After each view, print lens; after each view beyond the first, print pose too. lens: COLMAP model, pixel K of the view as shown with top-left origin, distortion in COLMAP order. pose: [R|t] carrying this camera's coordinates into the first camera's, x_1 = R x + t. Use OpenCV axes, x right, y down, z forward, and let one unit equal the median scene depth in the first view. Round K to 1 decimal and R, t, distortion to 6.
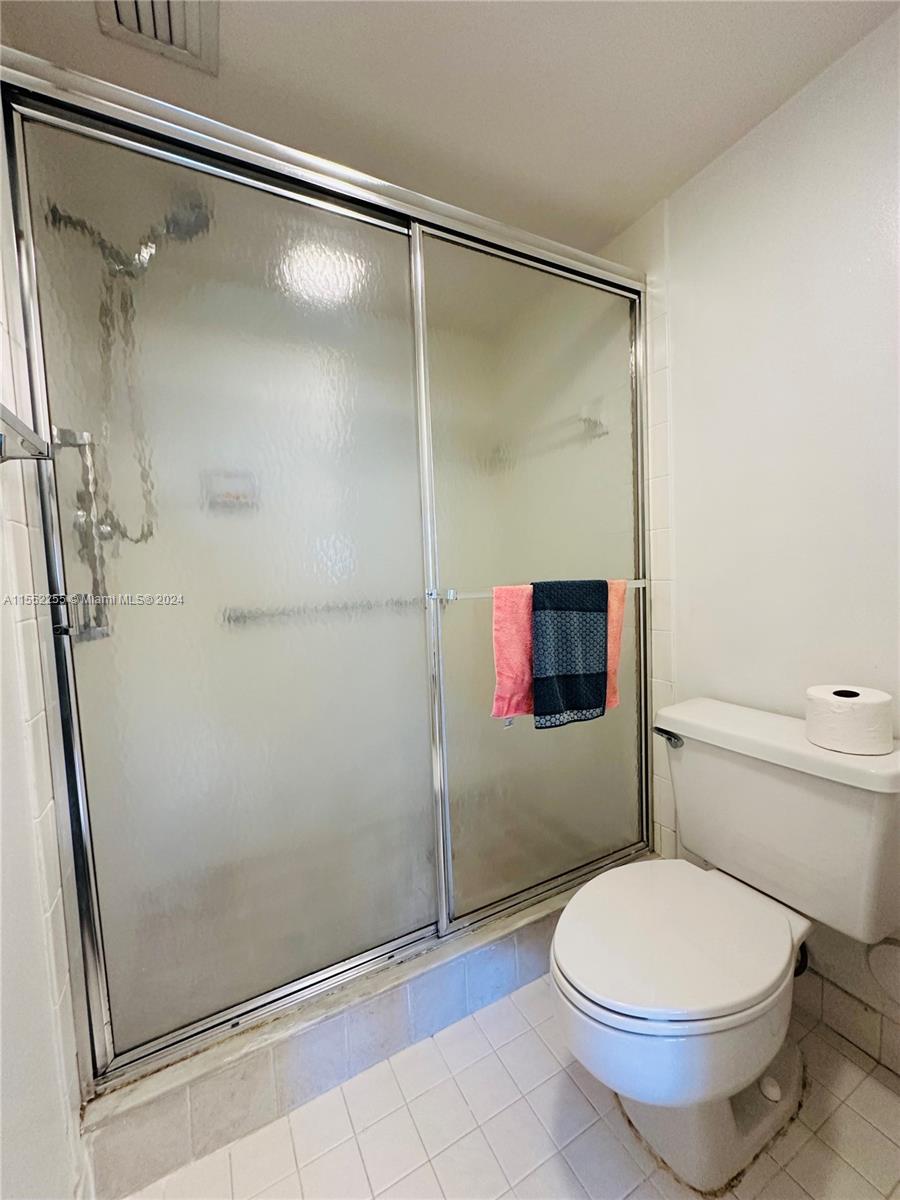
lens RADIAL K [[481.6, 0, 449.1], [0, 481.6, 603.4], [0, 0, 1]] dist [-0.005227, 0.001497]
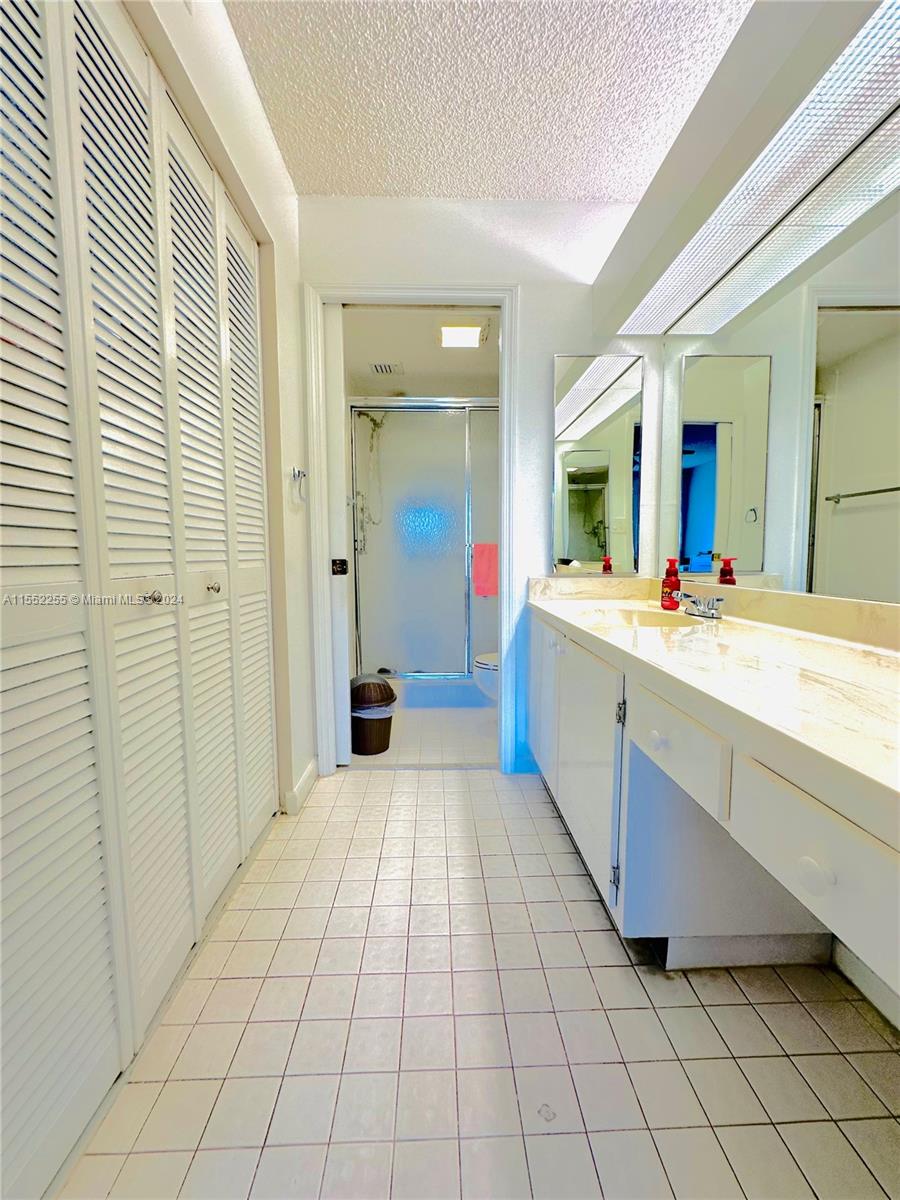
lens RADIAL K [[481.6, 0, 450.7], [0, 481.6, 597.3], [0, 0, 1]] dist [-0.005227, 0.001497]
pose [[0.894841, 0.067551, -0.441244, 1.295218], [-0.052499, 0.997549, 0.046250, 0.193129], [0.443287, -0.018222, 0.896195, -1.725766]]
